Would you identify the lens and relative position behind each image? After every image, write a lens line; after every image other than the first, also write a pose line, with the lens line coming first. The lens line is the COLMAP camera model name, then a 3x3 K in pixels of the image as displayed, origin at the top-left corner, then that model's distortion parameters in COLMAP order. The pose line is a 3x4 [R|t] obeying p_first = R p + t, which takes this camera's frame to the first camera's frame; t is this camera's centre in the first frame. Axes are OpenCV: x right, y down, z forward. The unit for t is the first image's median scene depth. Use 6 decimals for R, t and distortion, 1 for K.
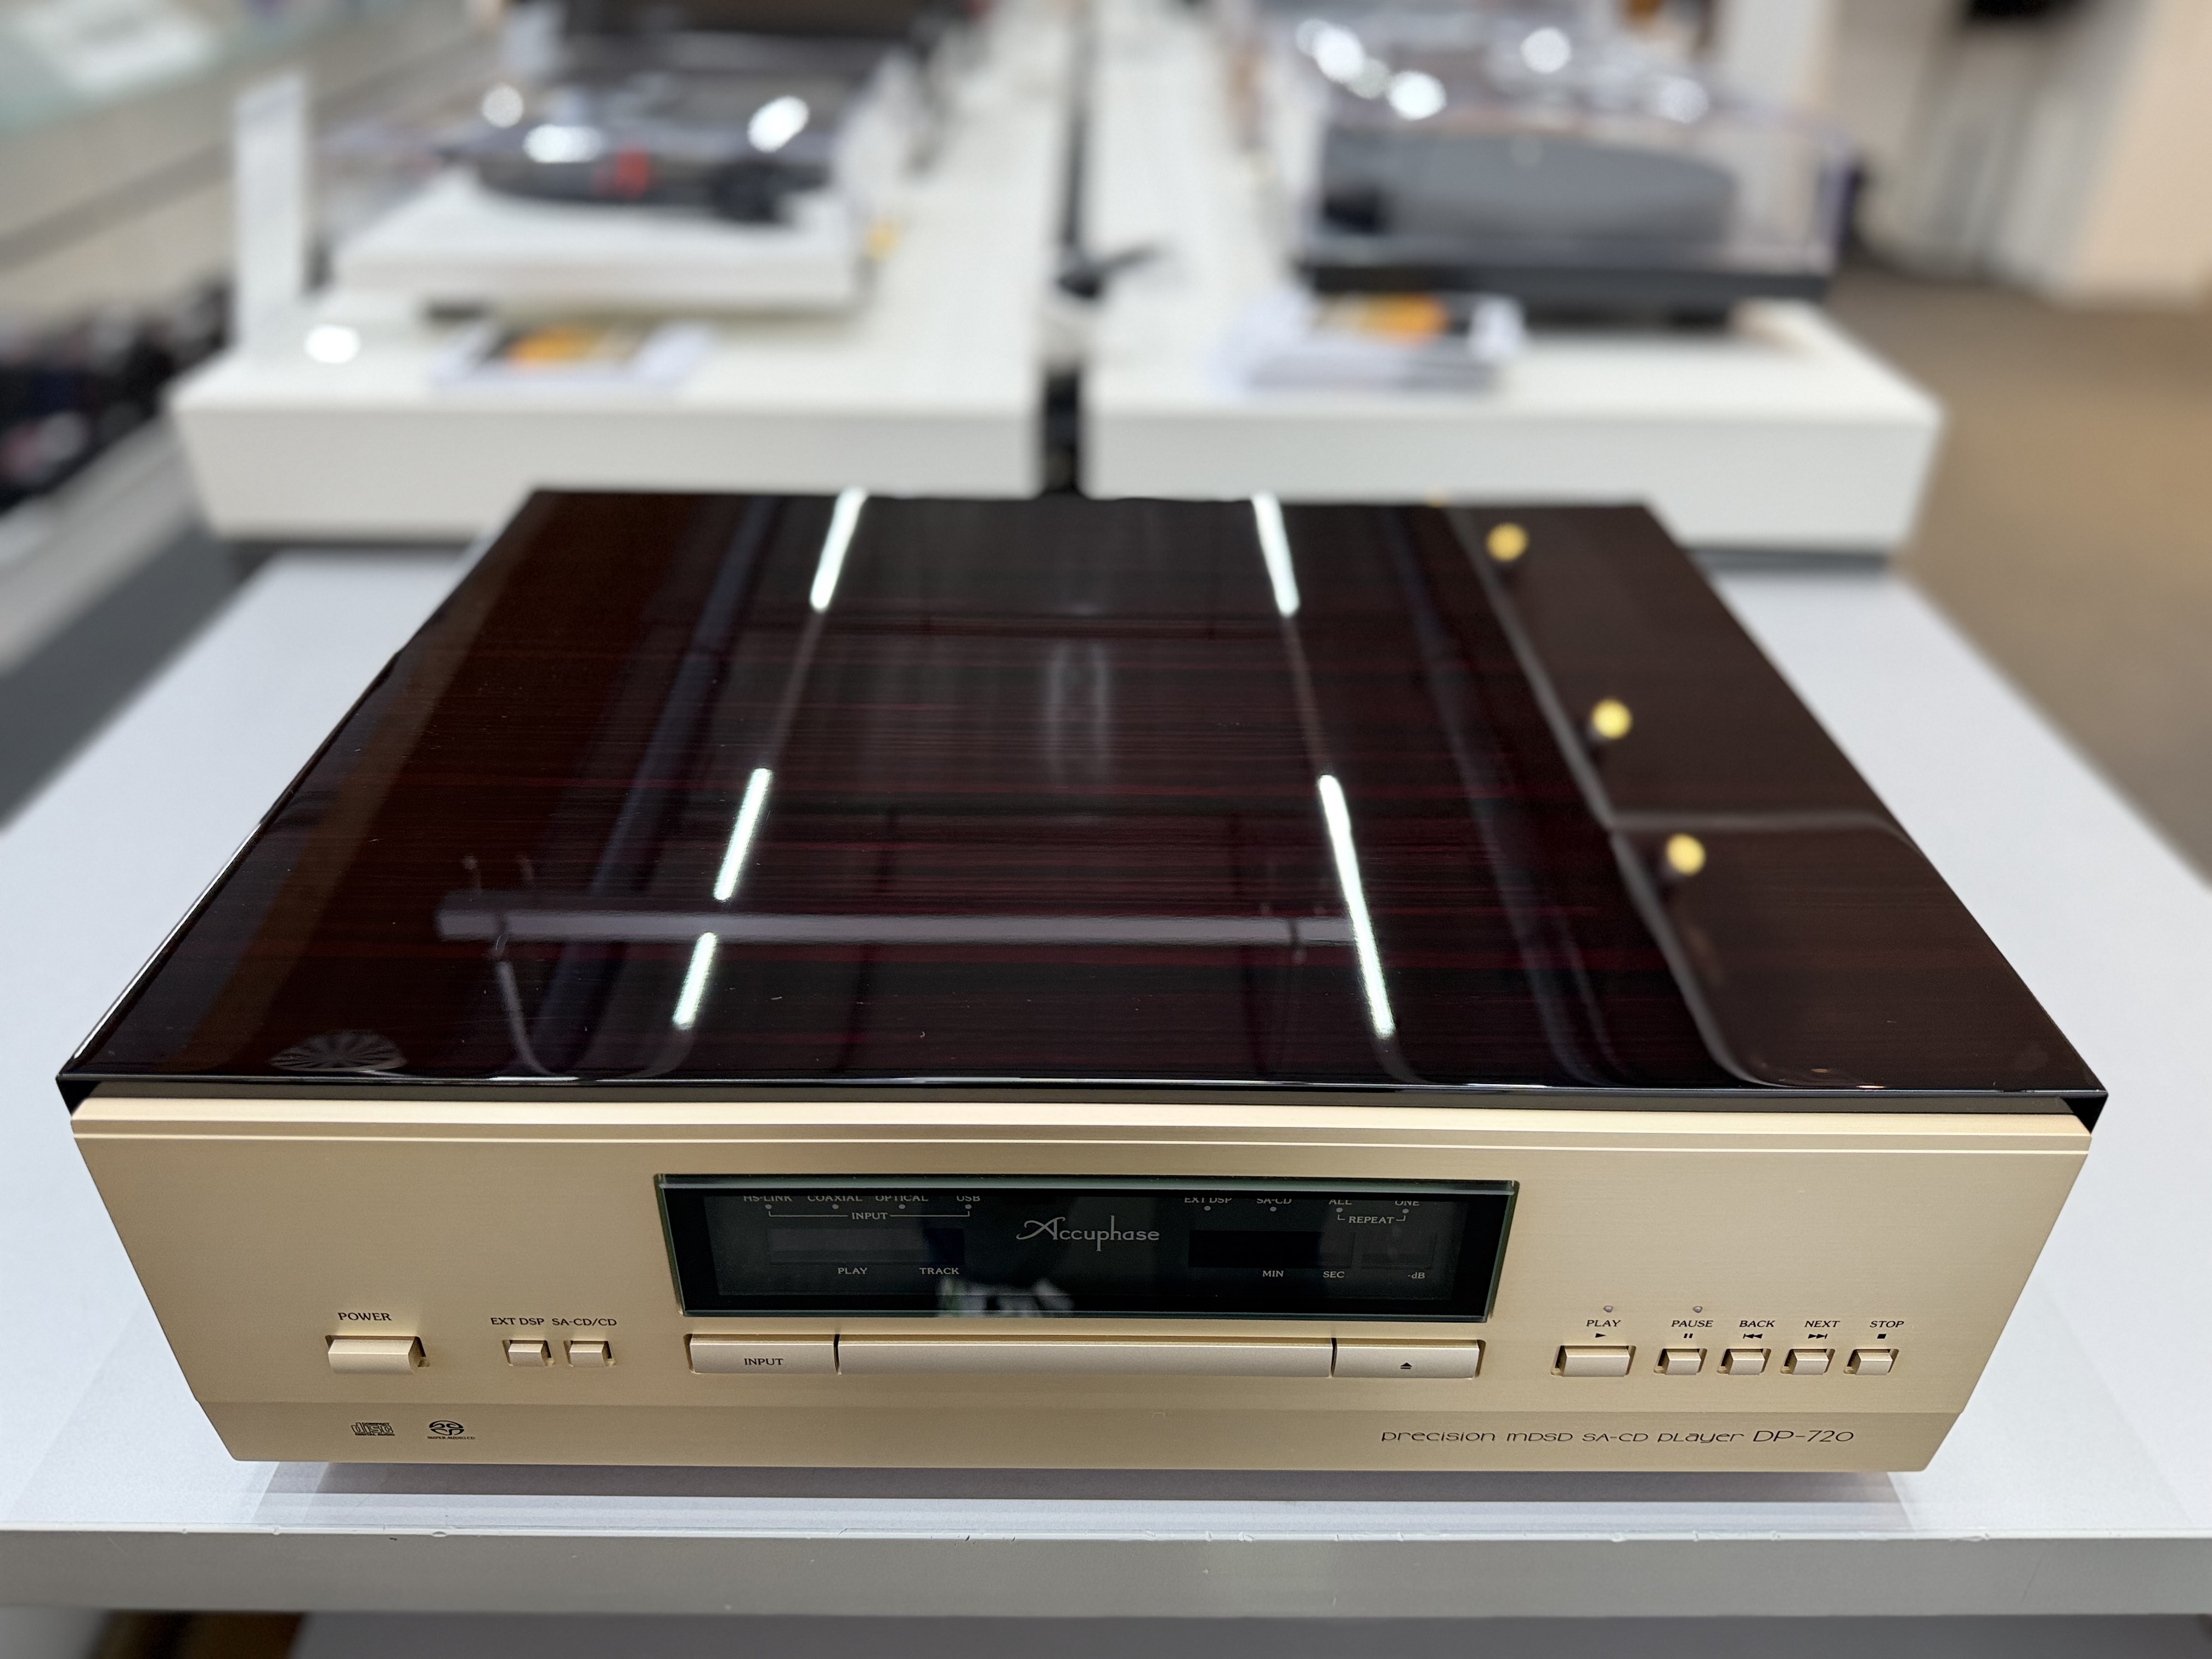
lens RADIAL K [[1591.2, 0, 1110.0], [0, 1591.2, 820.9], [0, 0, 1]] dist [-0.007056, -0.001036]
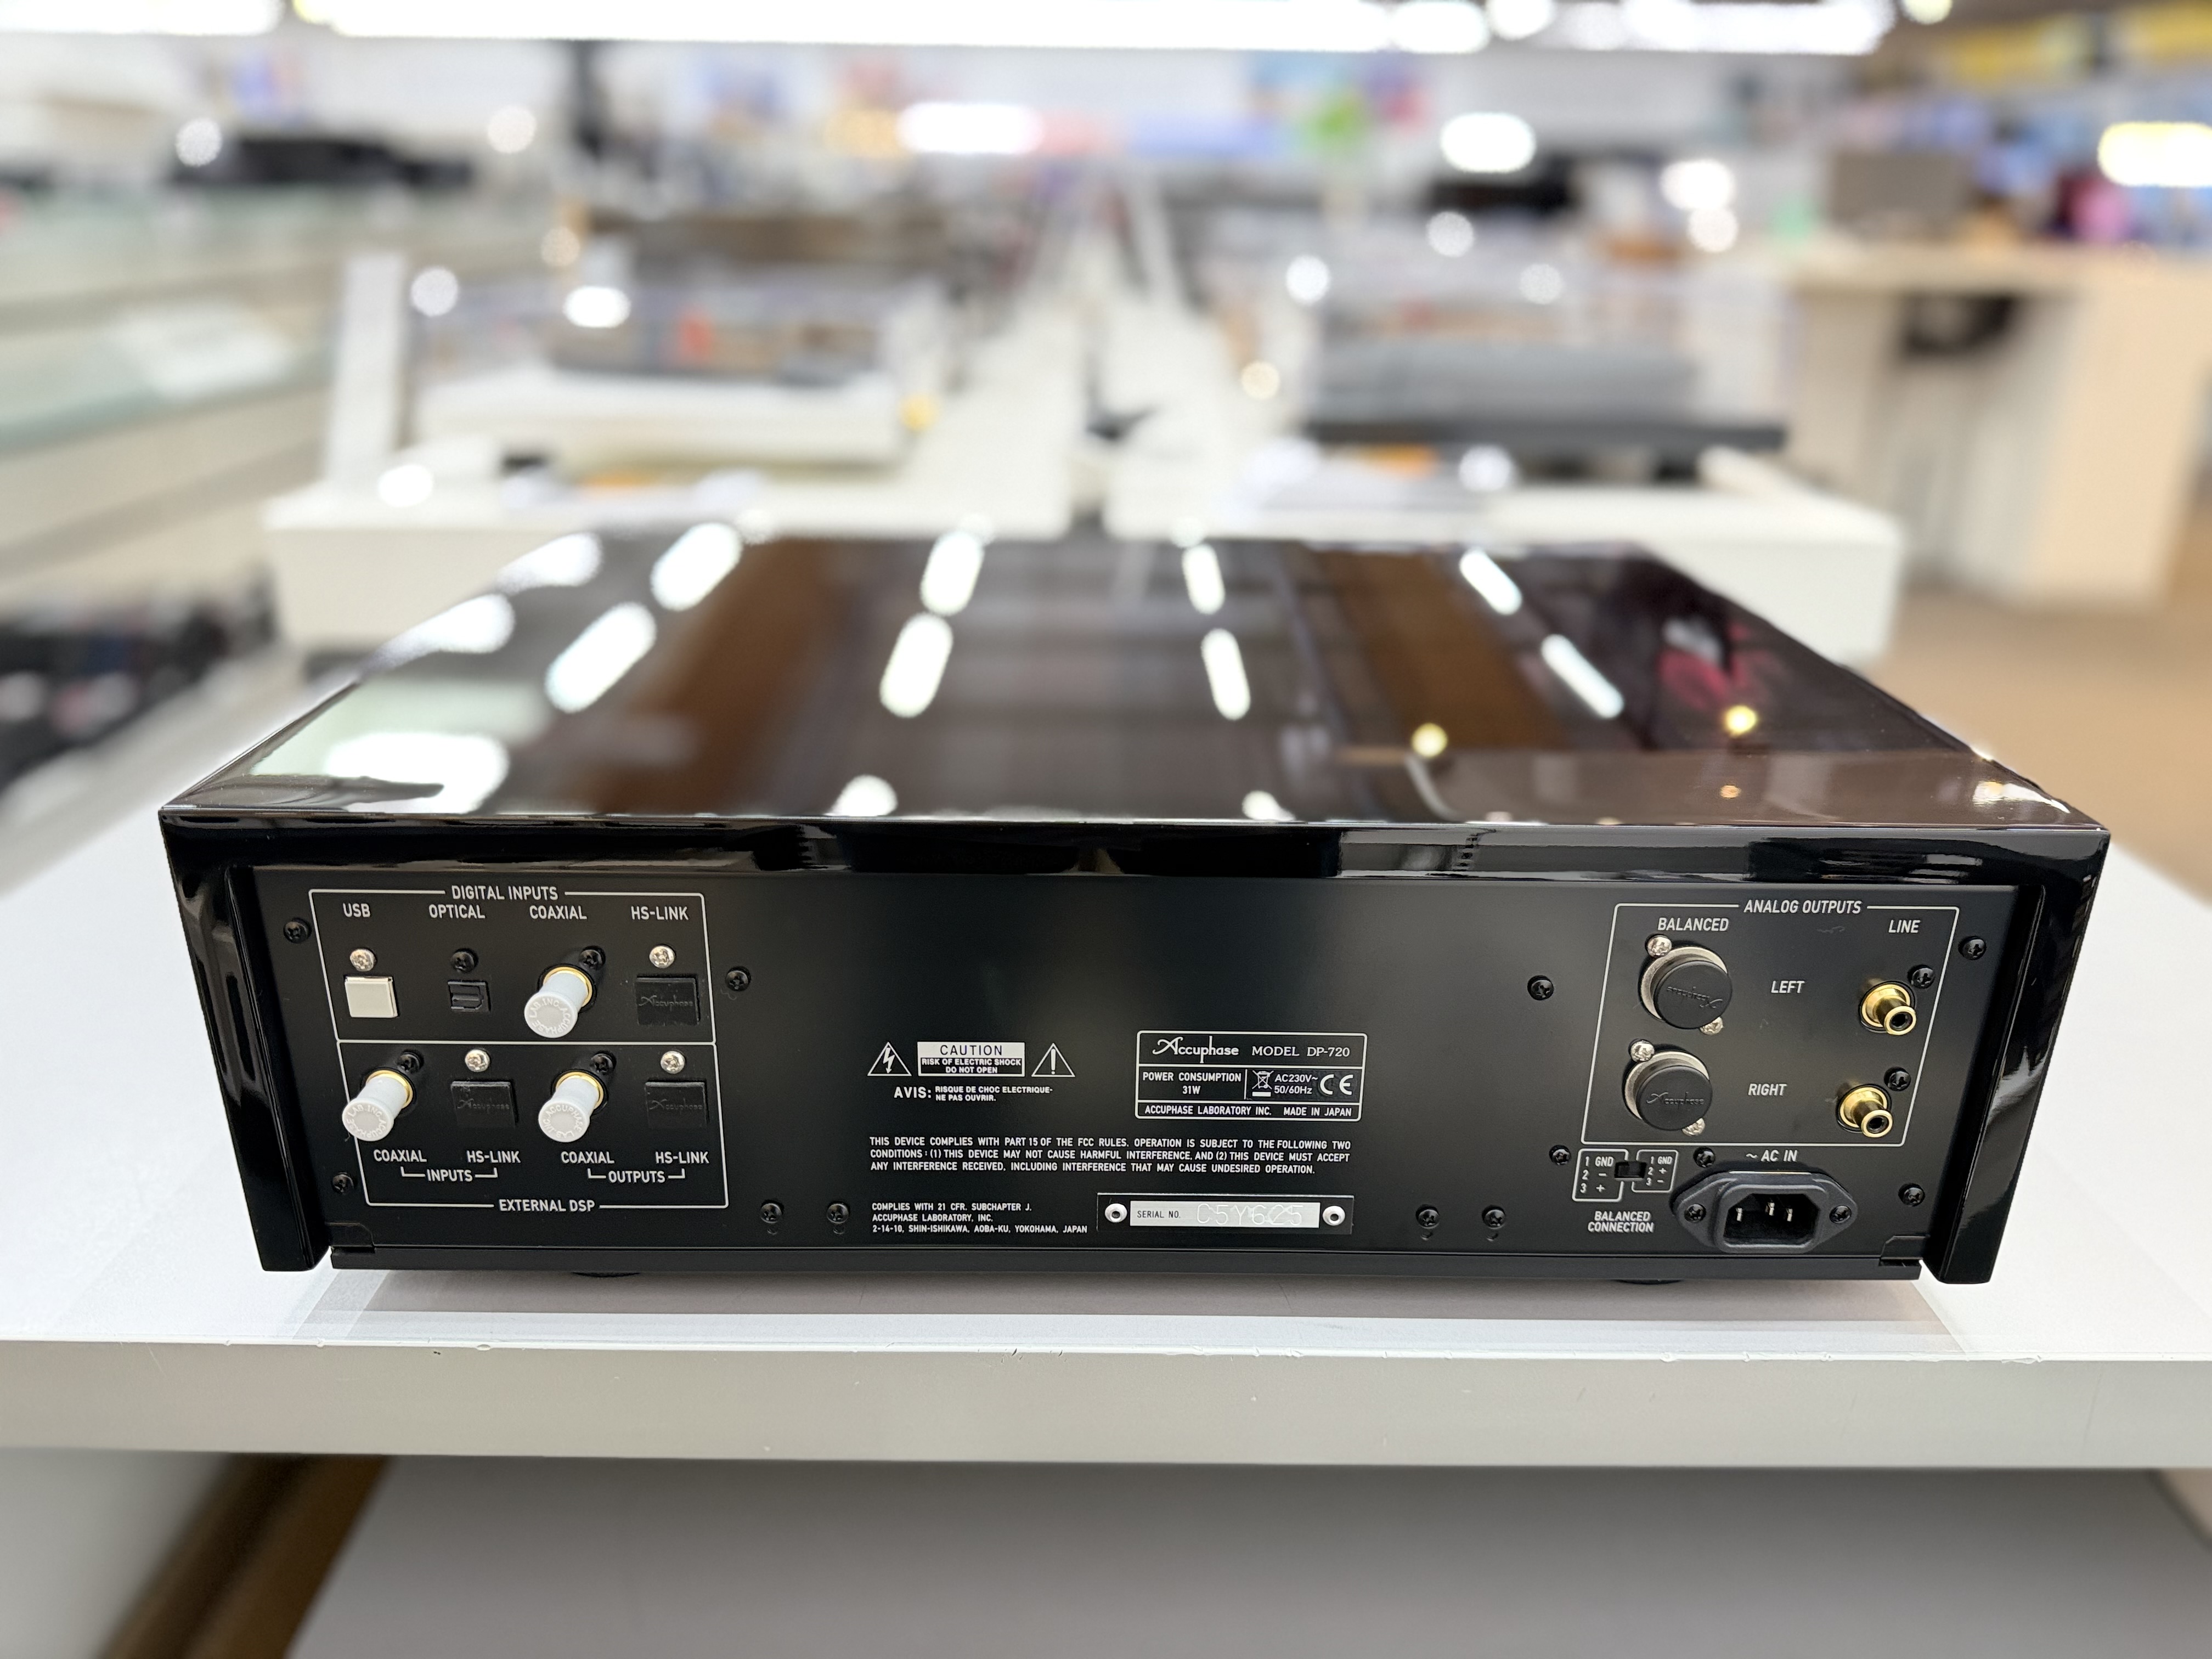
lens RADIAL K [[1571.0, 0, 1106.0], [0, 1571.0, 829.5], [0, 0, 1]] dist [0.068382, -0.117131]
pose [[0.999998, 0.001138, -0.001899, -0.031721], [-0.001483, 0.981272, -0.192624, 0.330687], [0.001644, 0.192626, 0.981271, -0.039552]]
